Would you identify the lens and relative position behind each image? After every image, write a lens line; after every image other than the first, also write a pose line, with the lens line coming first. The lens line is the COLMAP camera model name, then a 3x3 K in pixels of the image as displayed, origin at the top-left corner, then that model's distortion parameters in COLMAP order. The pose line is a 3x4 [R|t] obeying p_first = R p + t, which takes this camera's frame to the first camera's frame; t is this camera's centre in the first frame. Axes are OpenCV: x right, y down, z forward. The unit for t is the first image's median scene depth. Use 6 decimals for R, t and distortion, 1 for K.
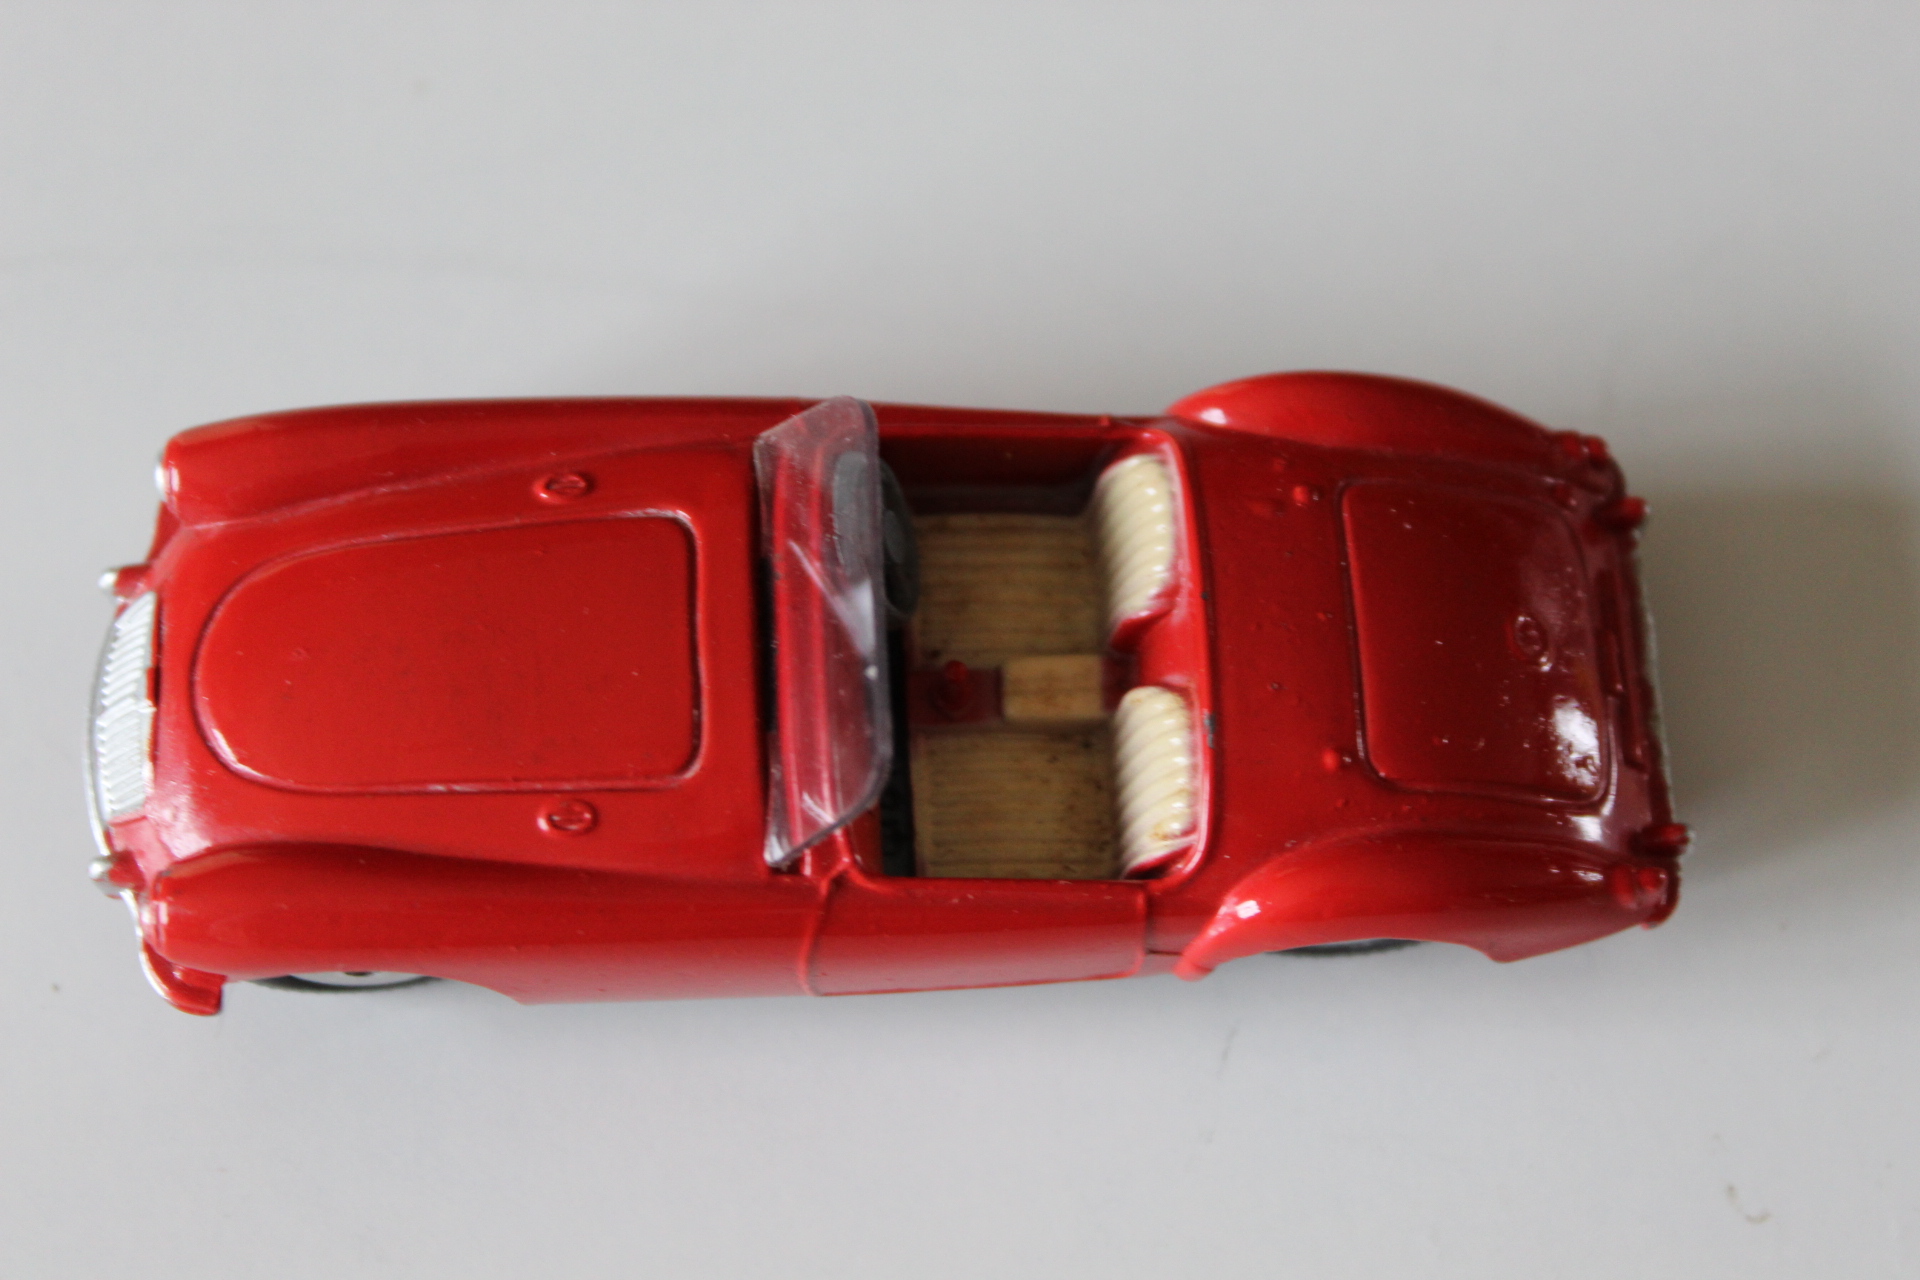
lens RADIAL K [[4025.8, 0, 960.4], [0, 4025.8, 640.0], [0, 0, 1]] dist [-0.062913, 0.000000]
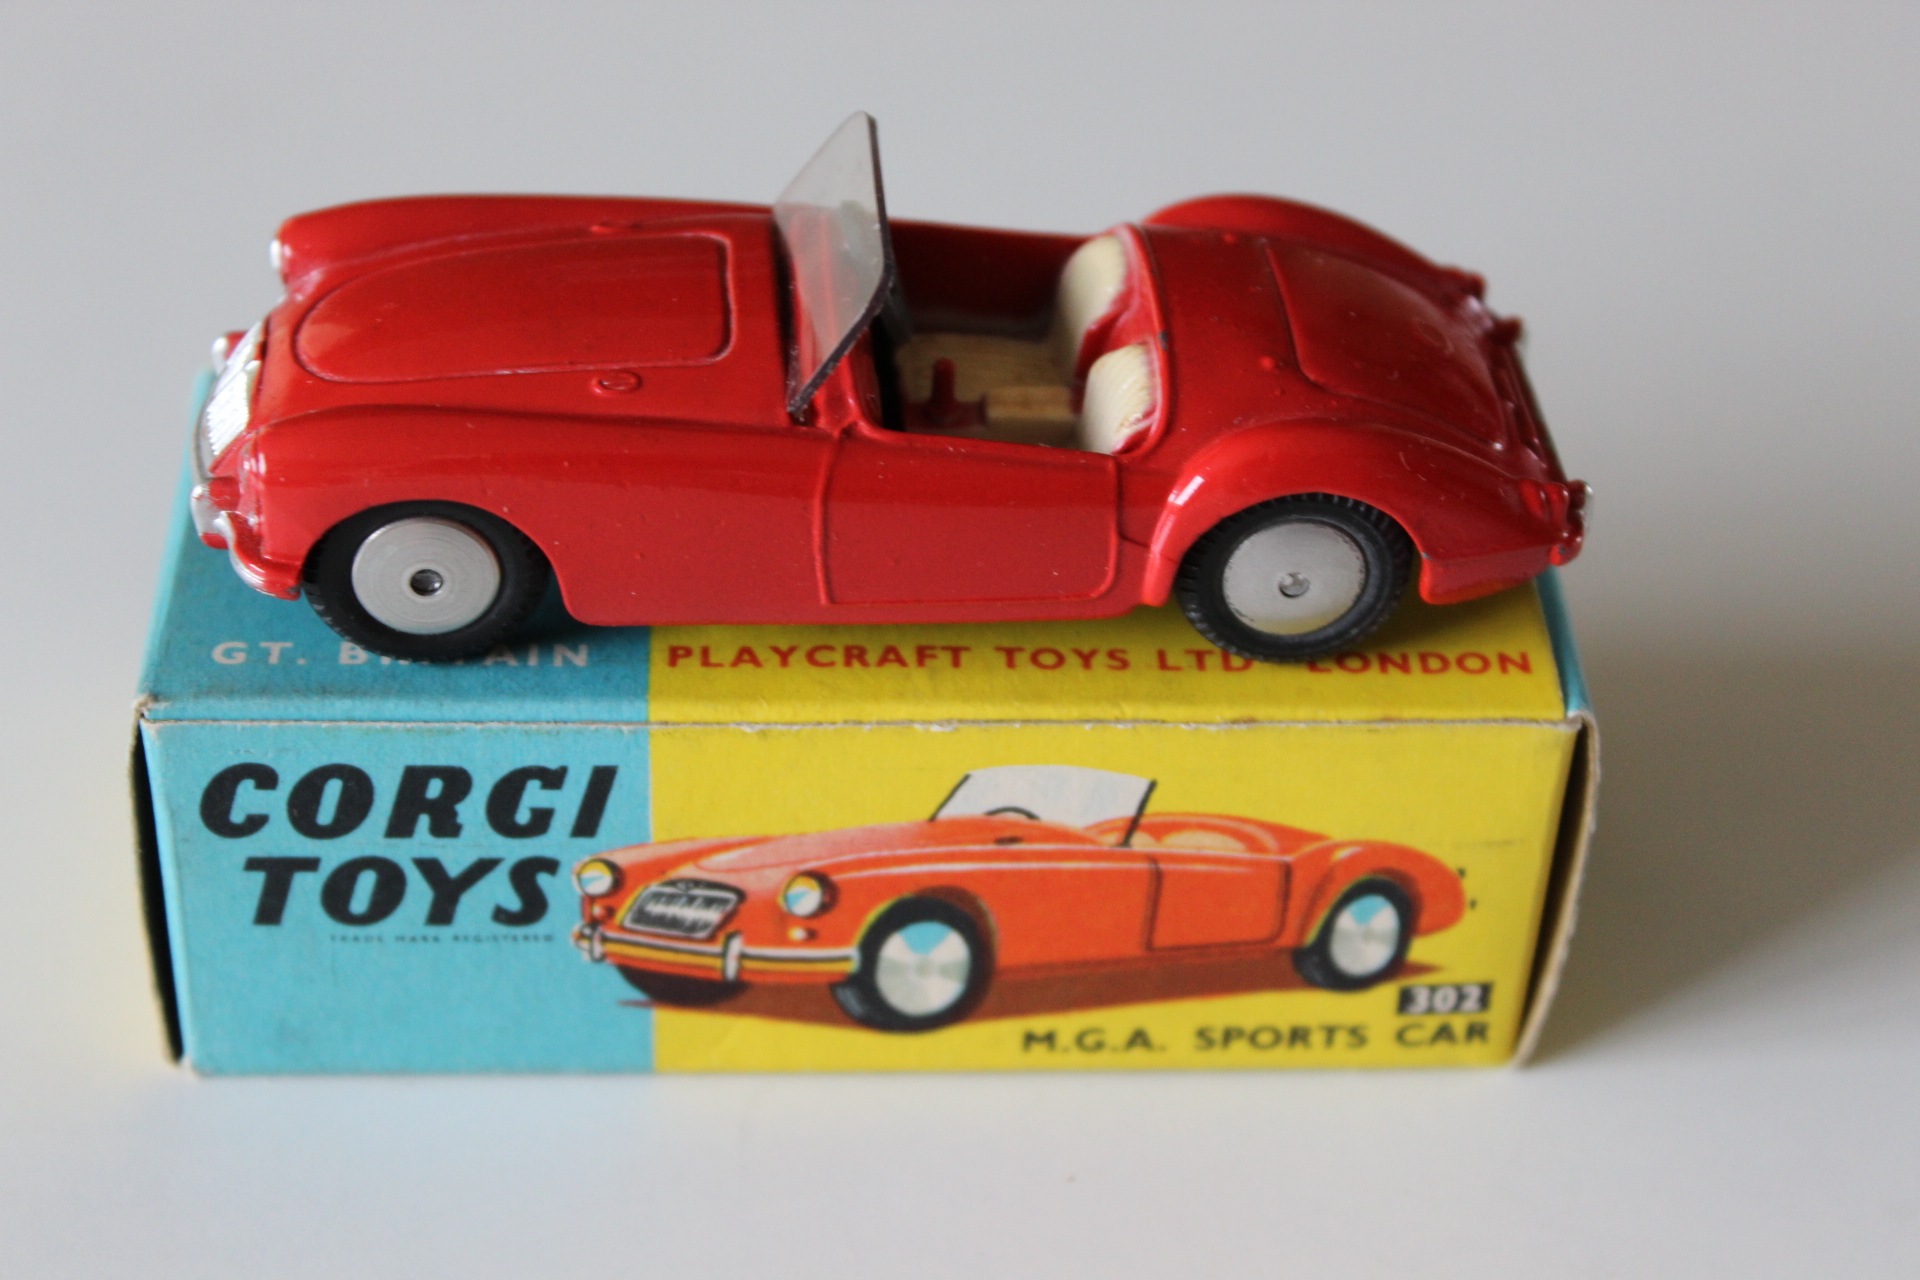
lens RADIAL K [[4025.8, 0, 959.4], [0, 4025.8, 640.9], [0, 0, 1]] dist [-0.062913, 0.000000]
pose [[0.999706, -0.020047, 0.013643, -0.015129], [0.024231, 0.847200, -0.530721, 0.717640], [-0.000919, 0.530895, 0.847437, 0.051030]]
